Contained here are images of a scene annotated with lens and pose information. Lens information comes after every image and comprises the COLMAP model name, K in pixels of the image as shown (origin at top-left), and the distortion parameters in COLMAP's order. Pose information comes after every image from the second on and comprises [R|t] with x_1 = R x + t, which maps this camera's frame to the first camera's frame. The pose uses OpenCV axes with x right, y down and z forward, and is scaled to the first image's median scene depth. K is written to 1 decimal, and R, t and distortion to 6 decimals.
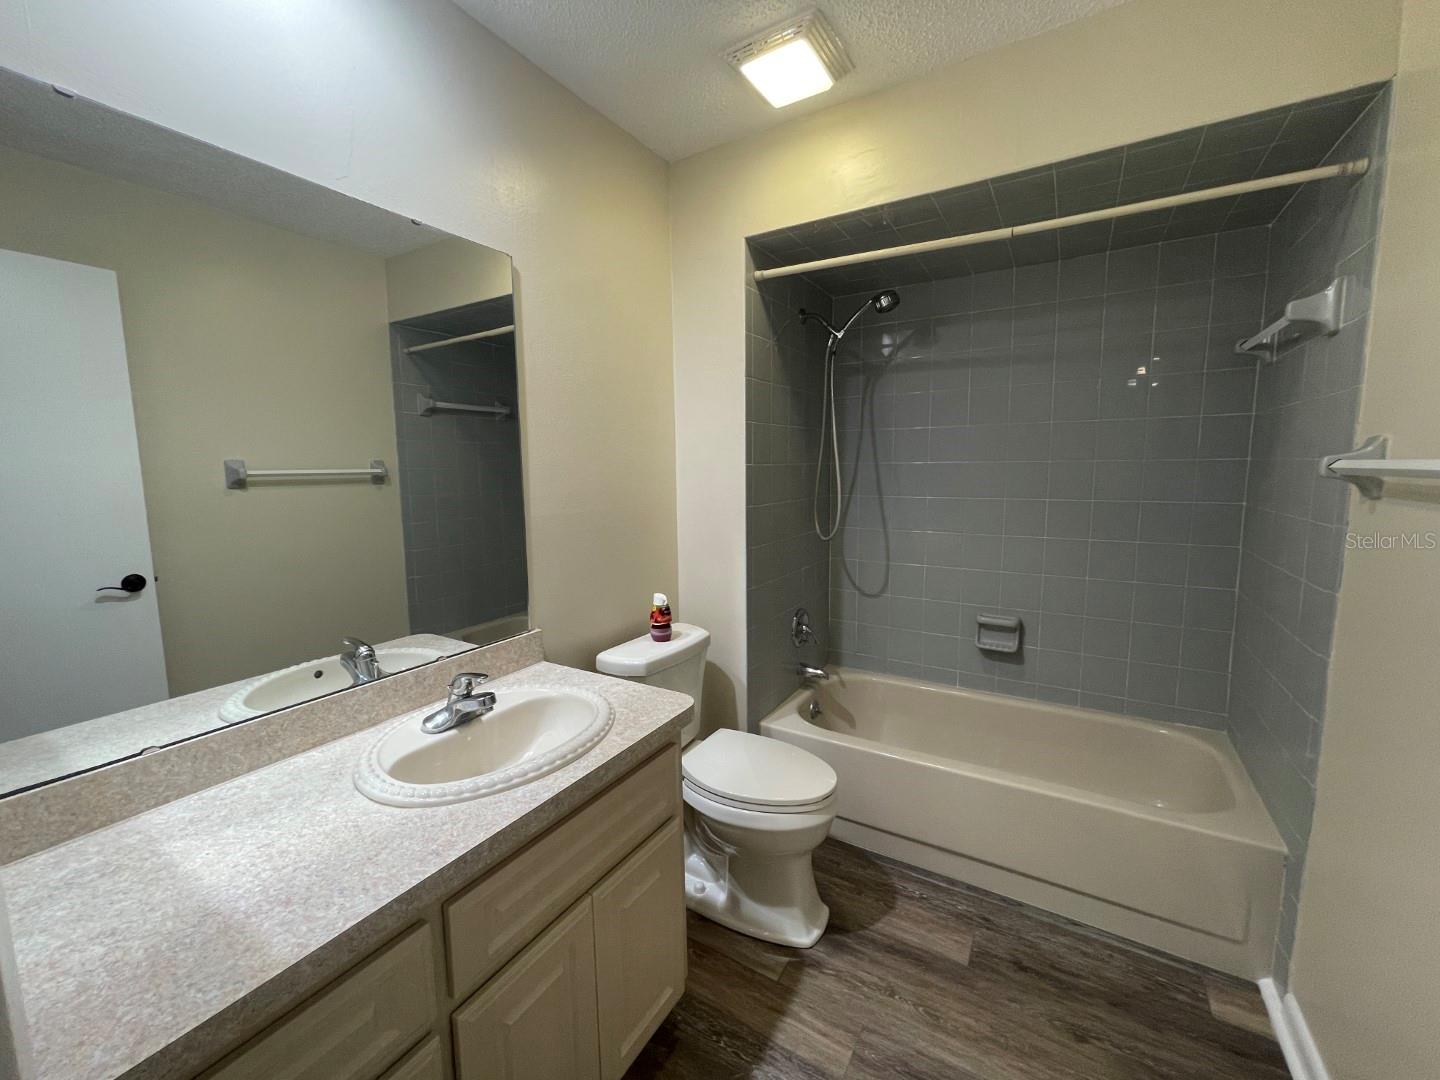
lens RADIAL K [[579.9, 0, 714.8], [0, 579.9, 538.0], [0, 0, 1]] dist [0.003604, -0.001599]
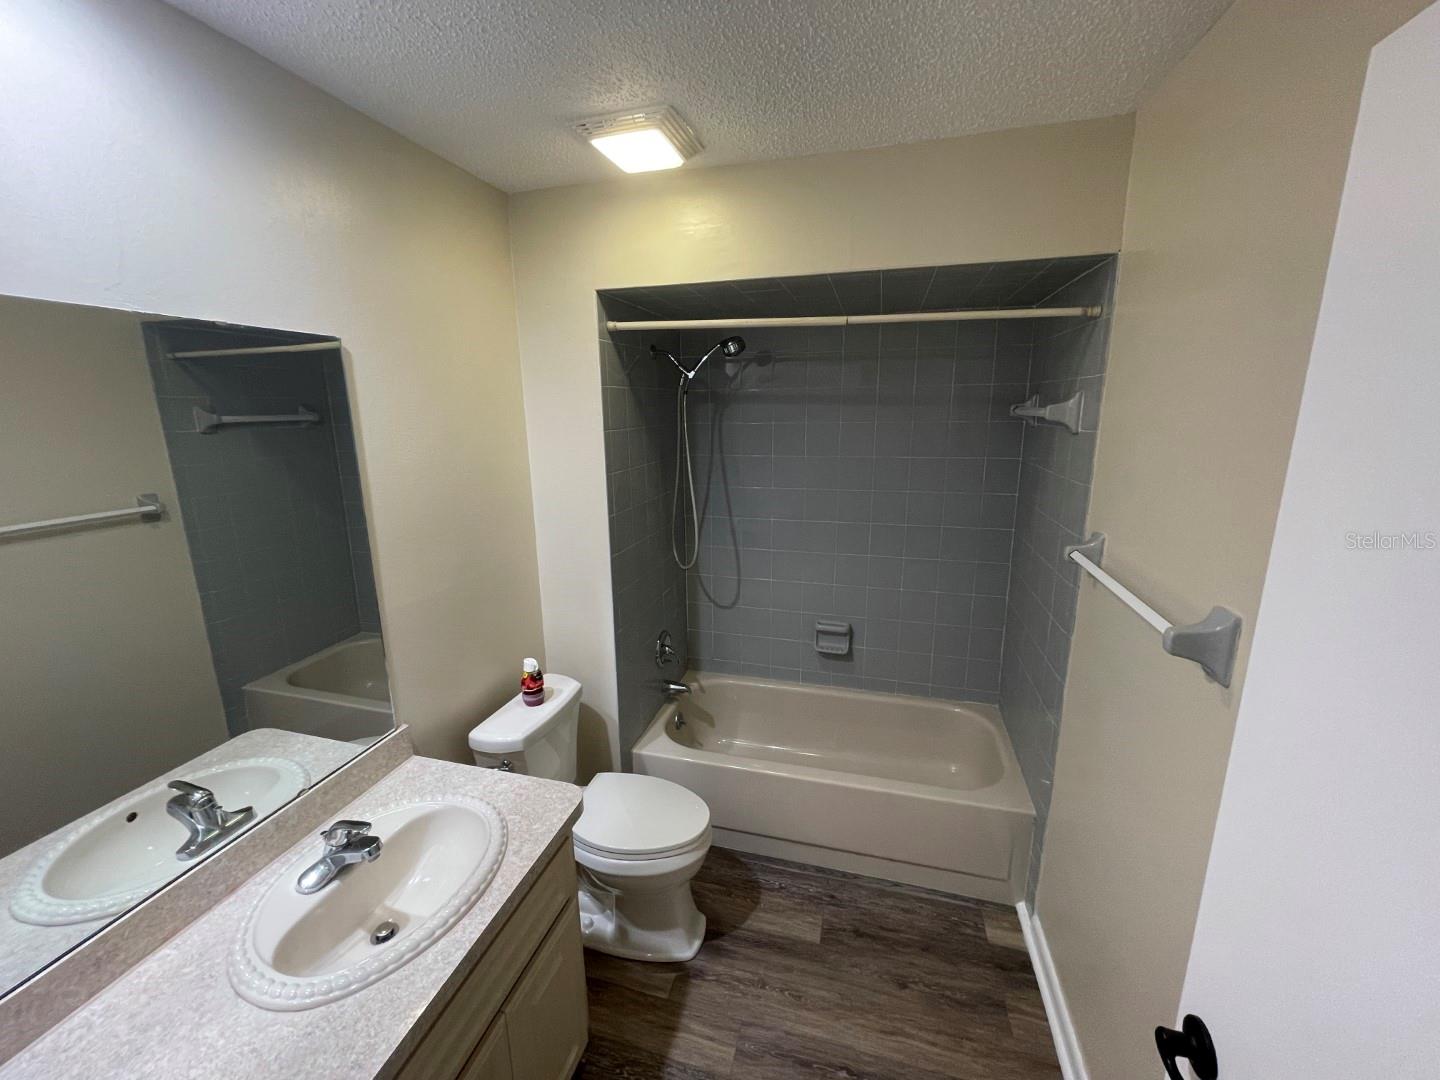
lens RADIAL K [[579.9, 0, 712.7], [0, 579.9, 532.0], [0, 0, 1]] dist [0.003604, -0.001599]
pose [[0.962139, -0.059965, 0.265882, -0.052440], [0.033735, 0.994197, 0.102148, -0.248549], [-0.270465, -0.089311, 0.958578, -0.030391]]
